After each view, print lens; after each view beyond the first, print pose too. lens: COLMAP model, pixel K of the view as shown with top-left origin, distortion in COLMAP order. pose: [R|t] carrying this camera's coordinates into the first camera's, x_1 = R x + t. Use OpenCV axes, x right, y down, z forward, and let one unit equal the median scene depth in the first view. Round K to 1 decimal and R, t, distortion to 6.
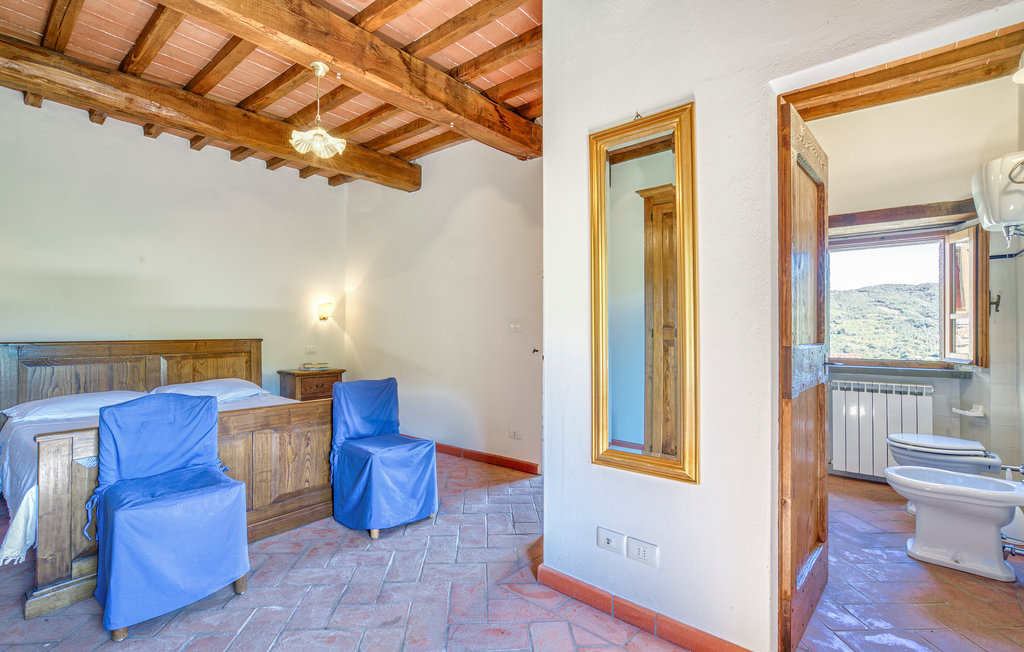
lens RADIAL K [[472.9, 0, 484.3], [0, 472.9, 327.7], [0, 0, 1]] dist [-0.016326, 0.006483]
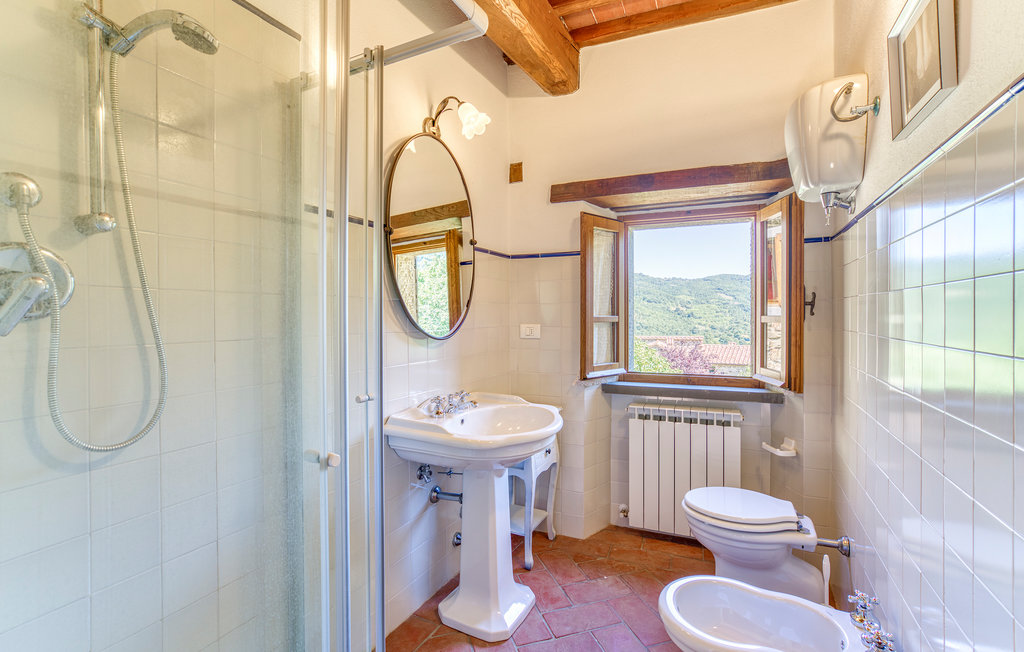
lens RADIAL K [[472.9, 0, 507.7], [0, 472.9, 319.5], [0, 0, 1]] dist [-0.016326, 0.006483]
pose [[0.962440, -0.009215, 0.271339, 0.420391], [0.004515, 0.999829, 0.017940, -0.040721], [-0.271458, -0.016041, 0.962317, 0.404194]]
